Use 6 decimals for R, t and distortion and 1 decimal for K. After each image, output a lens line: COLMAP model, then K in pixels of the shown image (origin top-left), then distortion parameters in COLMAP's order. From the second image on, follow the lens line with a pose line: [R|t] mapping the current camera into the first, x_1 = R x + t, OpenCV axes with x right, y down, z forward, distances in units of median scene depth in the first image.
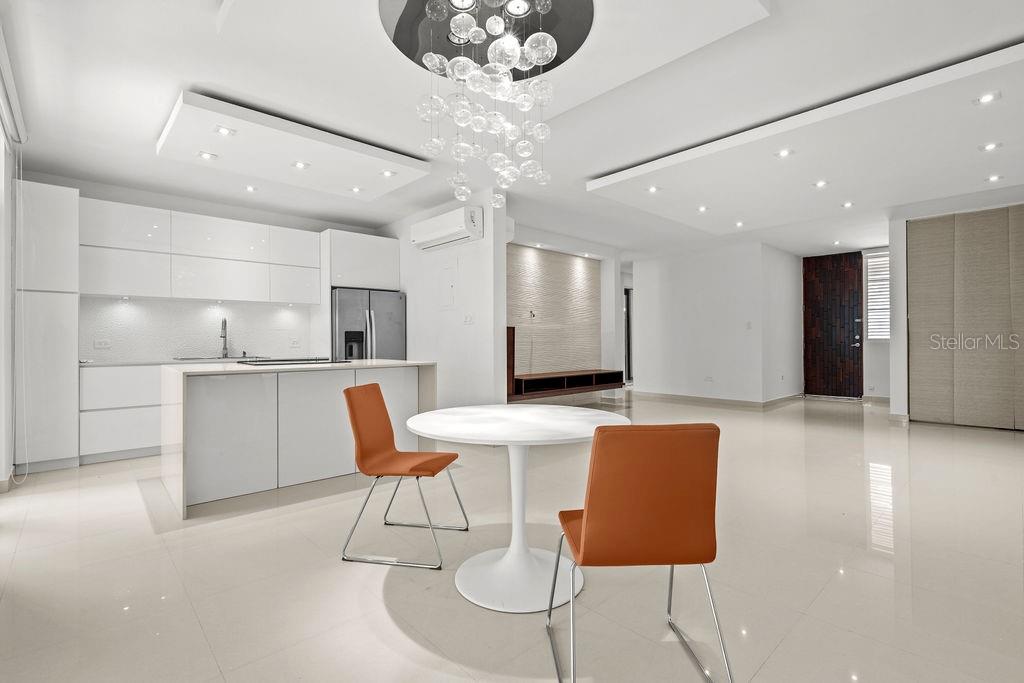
lens RADIAL K [[467.6, 0, 508.9], [0, 467.6, 341.6], [0, 0, 1]] dist [-0.009336, 0.003812]
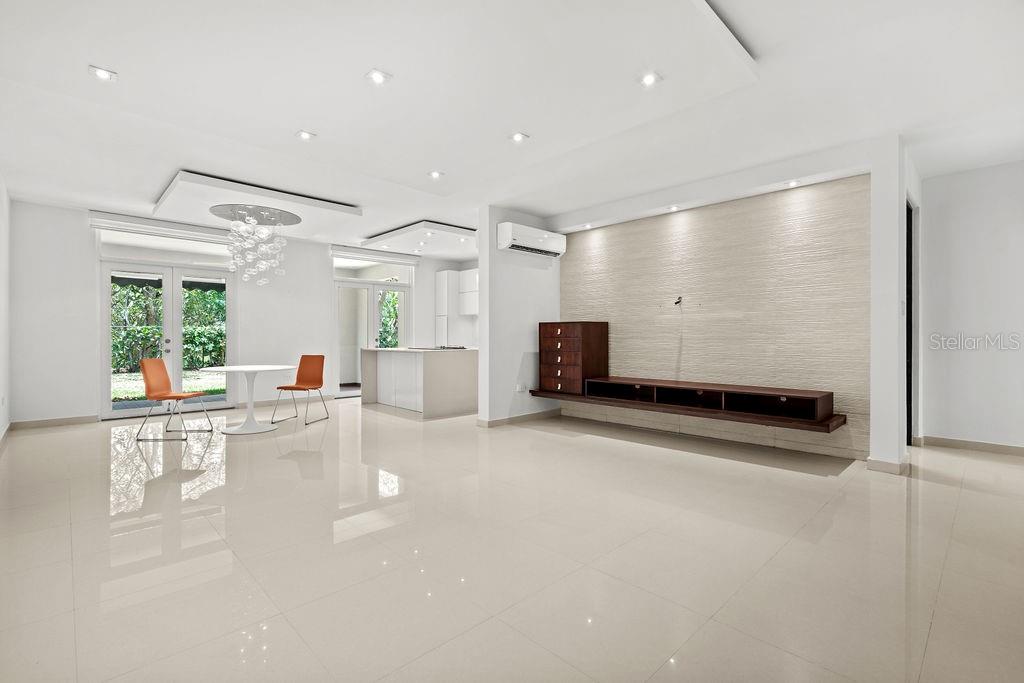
lens RADIAL K [[467.6, 0, 504.5], [0, 467.6, 339.4], [0, 0, 1]] dist [-0.009336, 0.003812]
pose [[0.010176, 0.007781, -0.999918, 1.011912], [-0.002252, 0.999967, 0.007759, -0.003797], [0.999946, 0.002173, 0.010193, 0.913524]]
